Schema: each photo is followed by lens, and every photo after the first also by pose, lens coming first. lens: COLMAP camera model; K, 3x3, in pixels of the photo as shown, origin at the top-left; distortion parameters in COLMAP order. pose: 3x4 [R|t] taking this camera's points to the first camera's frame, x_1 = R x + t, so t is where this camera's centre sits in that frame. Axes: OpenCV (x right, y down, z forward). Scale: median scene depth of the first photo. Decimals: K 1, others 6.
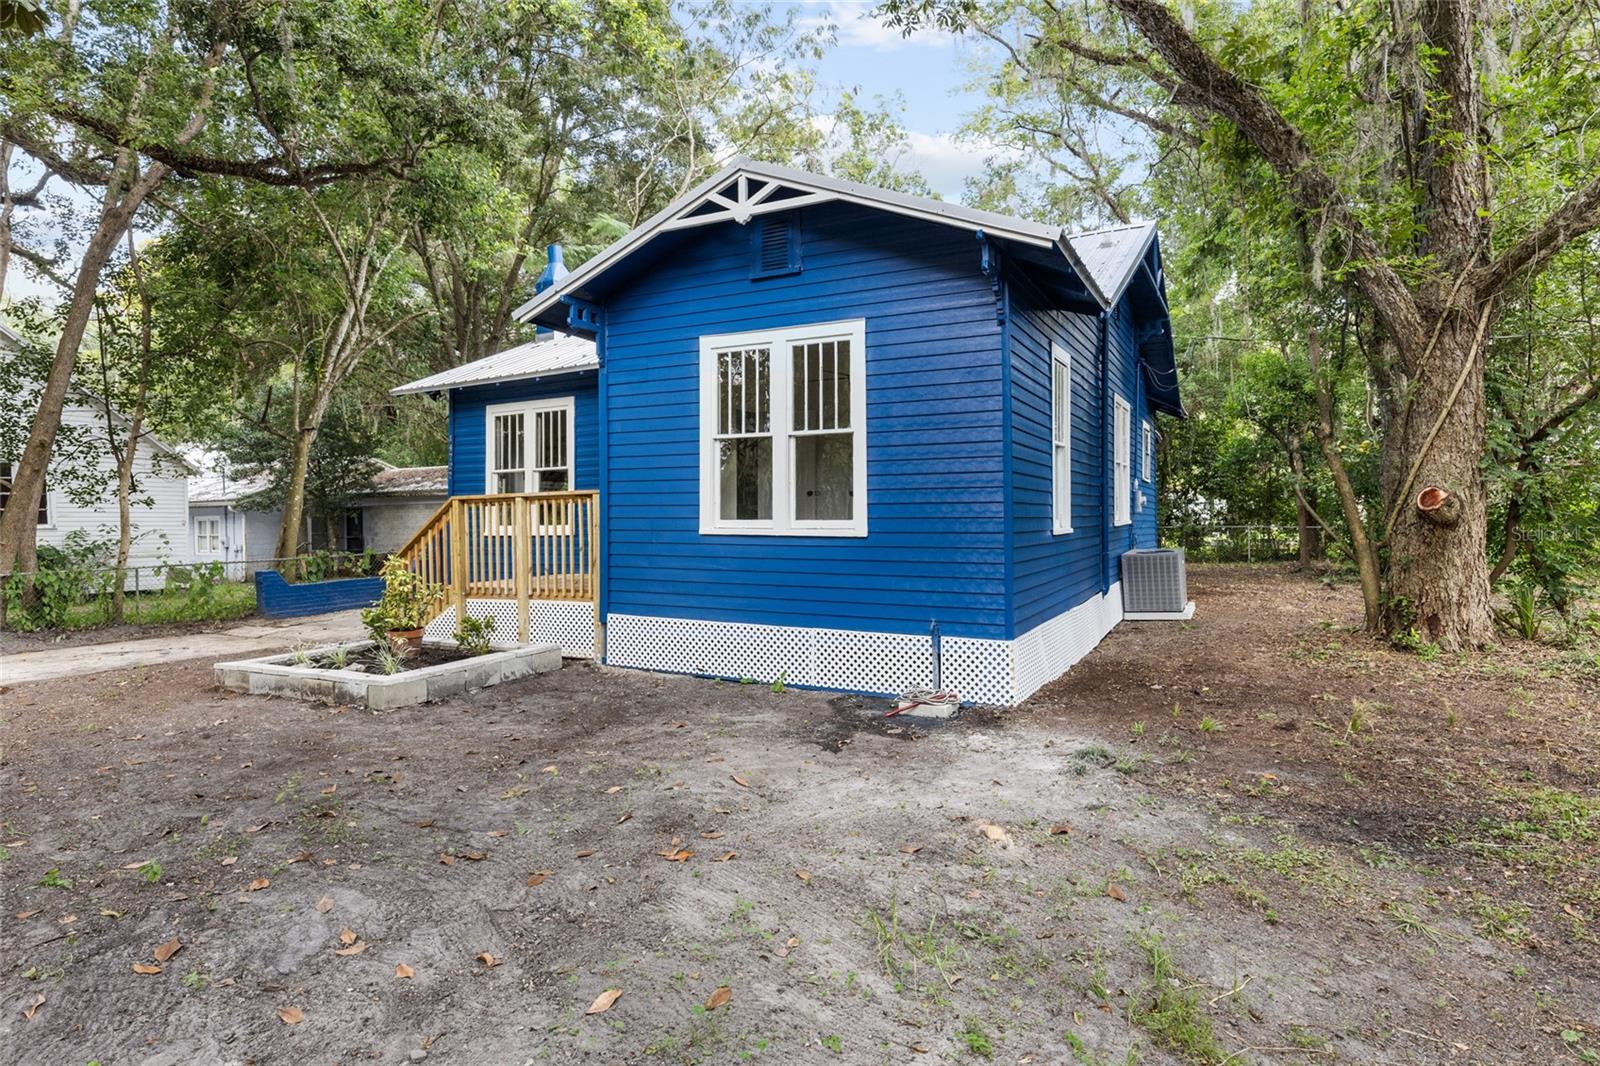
lens RADIAL K [[853.5, 0, 805.3], [0, 853.5, 510.9], [0, 0, 1]] dist [0.000208, -0.000505]
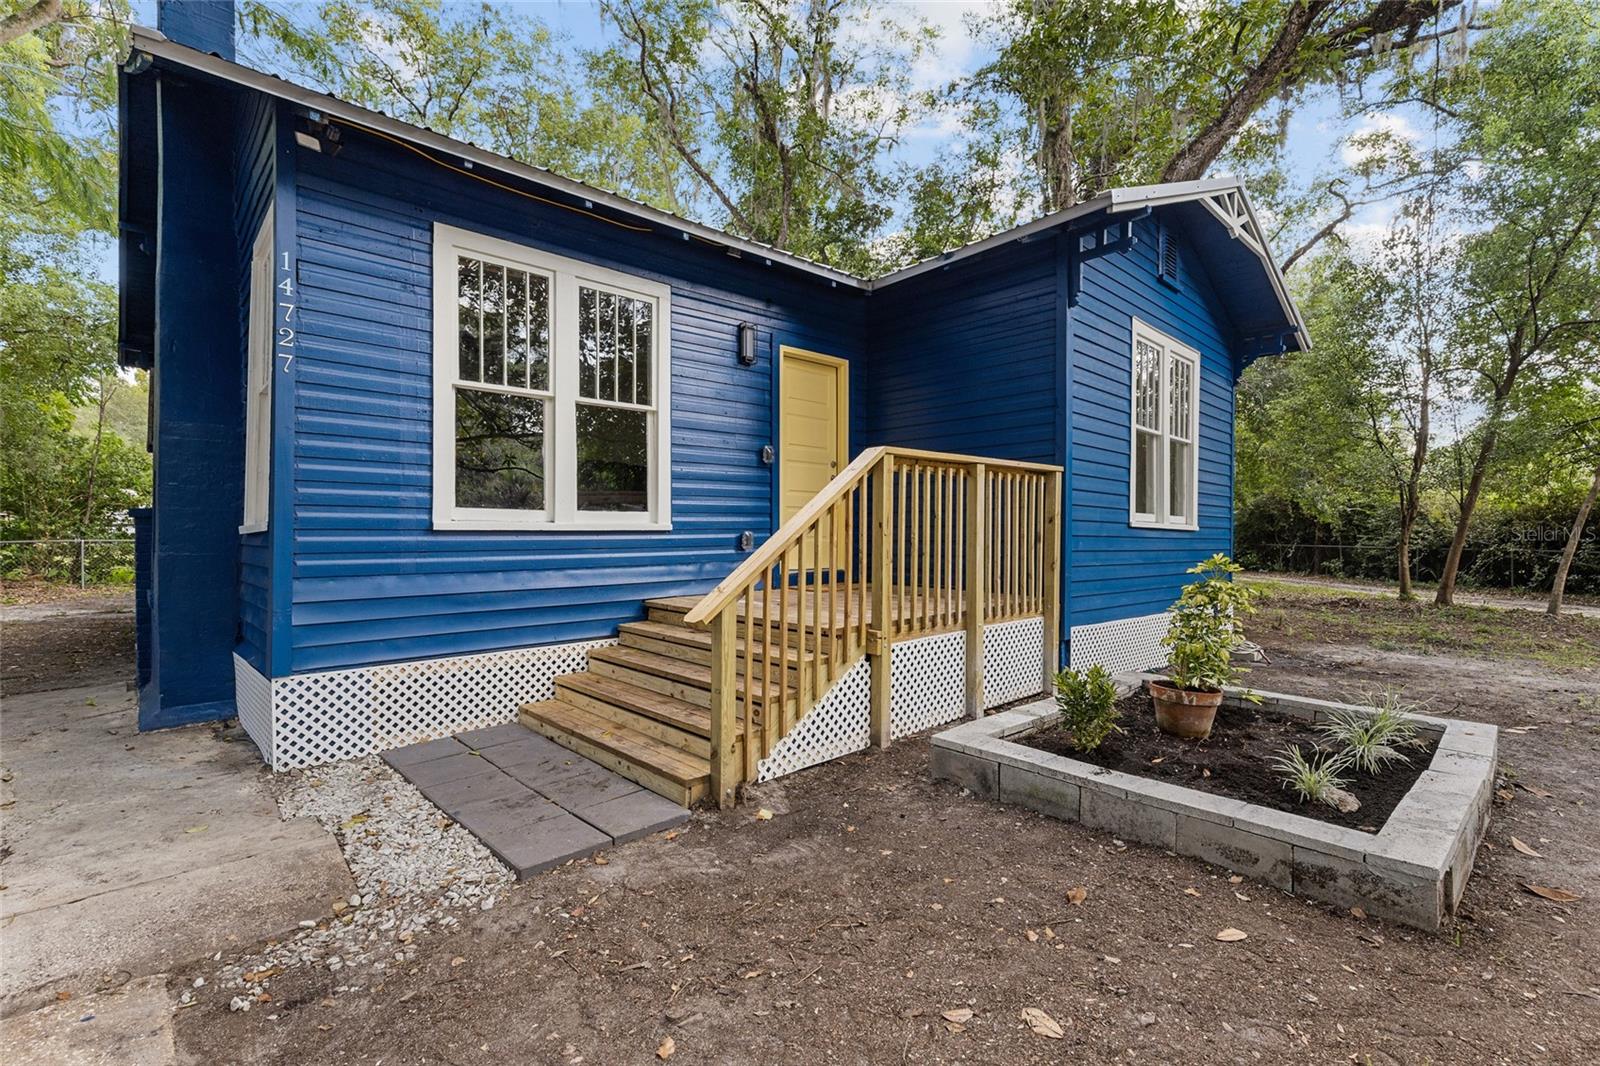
lens RADIAL K [[717.0, 0, 807.7], [0, 717.0, 536.8], [0, 0, 1]] dist [0.003643, 0.000144]
pose [[0.324009, 0.008068, 0.946020, -1.040221], [-0.017647, 0.999841, -0.002482, 0.049125], [-0.945889, -0.015891, 0.324100, 1.132342]]
